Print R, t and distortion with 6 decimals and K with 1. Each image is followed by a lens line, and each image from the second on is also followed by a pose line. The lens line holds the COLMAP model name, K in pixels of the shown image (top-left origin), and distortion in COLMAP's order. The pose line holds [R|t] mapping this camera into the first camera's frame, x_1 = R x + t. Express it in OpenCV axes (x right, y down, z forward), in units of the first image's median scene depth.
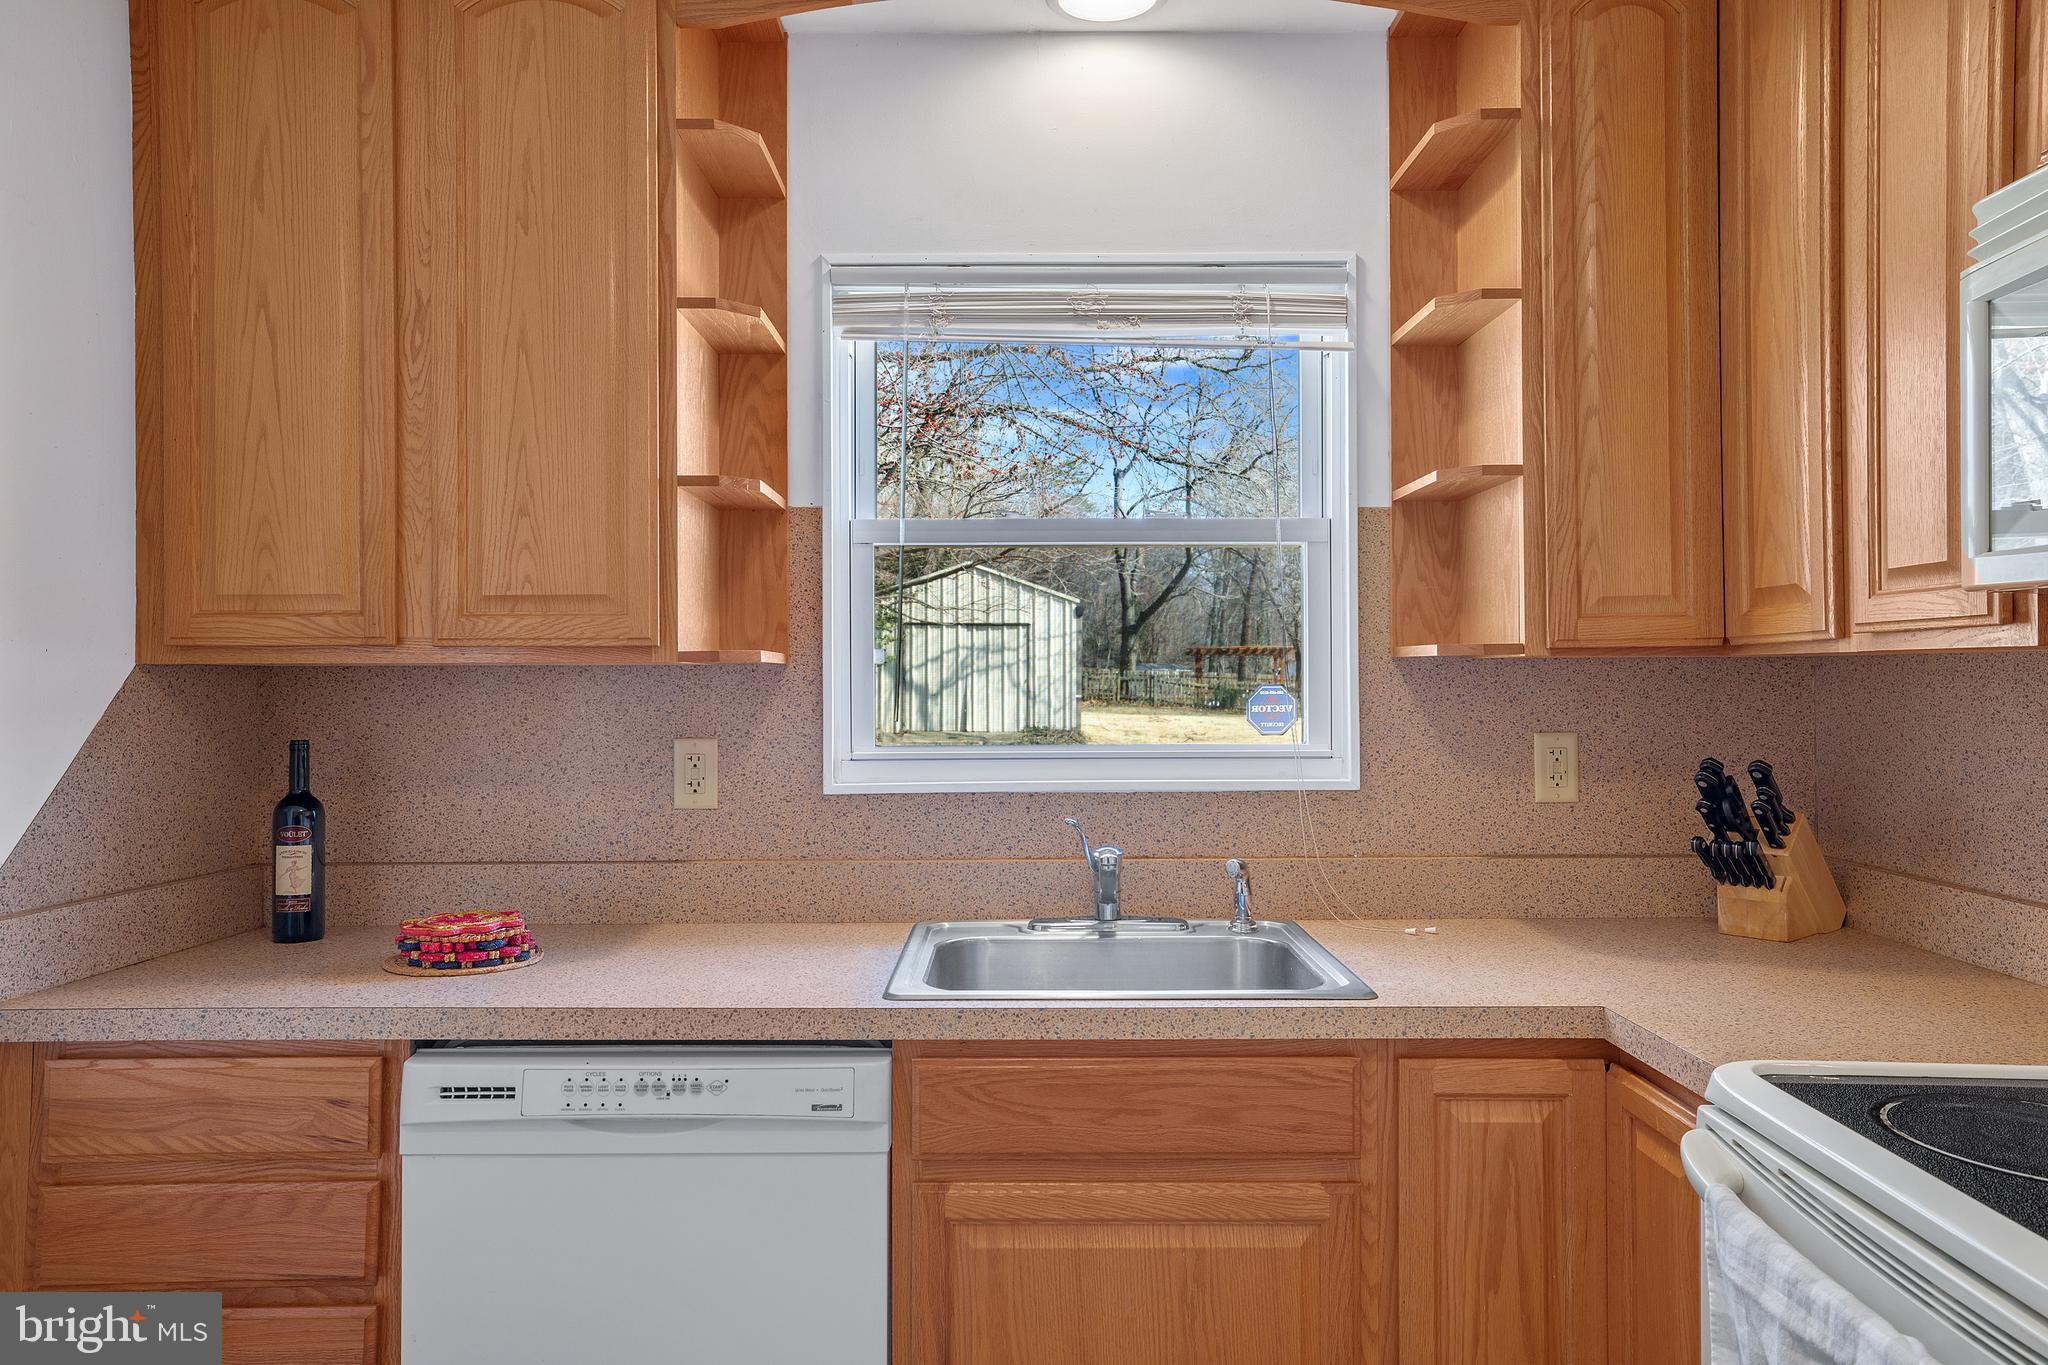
lens RADIAL K [[1382.1, 0, 1016.8], [0, 1382.1, 682.7], [0, 0, 1]] dist [-0.009144, 0.027890]
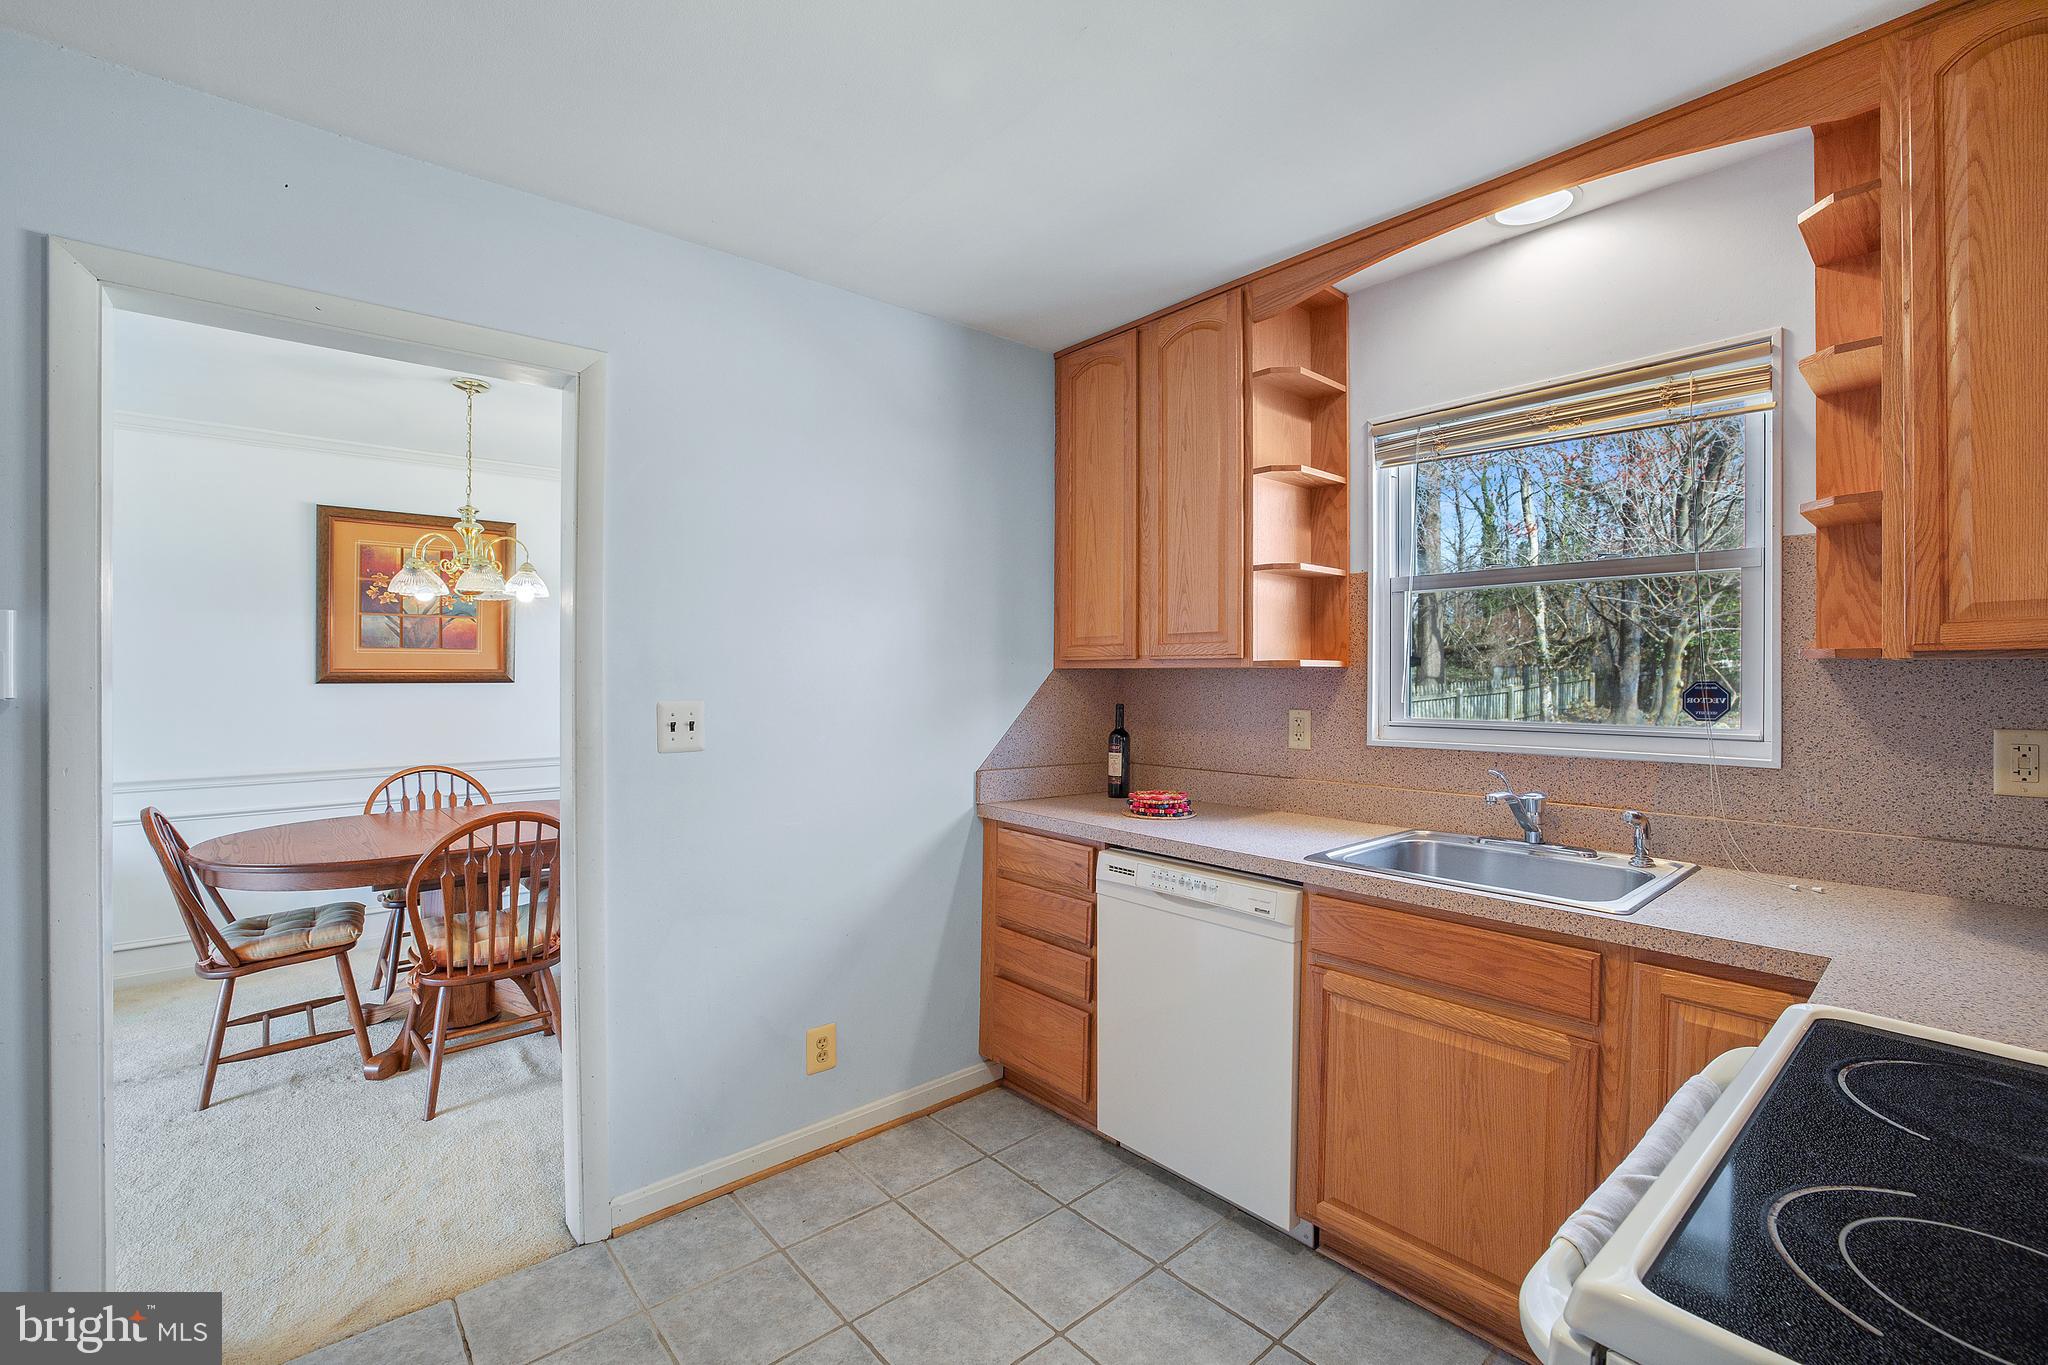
lens RADIAL K [[874.6, 0, 1036.9], [0, 874.6, 688.3], [0, 0, 1]] dist [-0.036209, 0.008292]
pose [[0.659805, 0.014136, -0.751304, 0.439500], [-0.003647, 0.999872, 0.015610, -0.003321], [0.751428, -0.007560, 0.659772, 0.013964]]
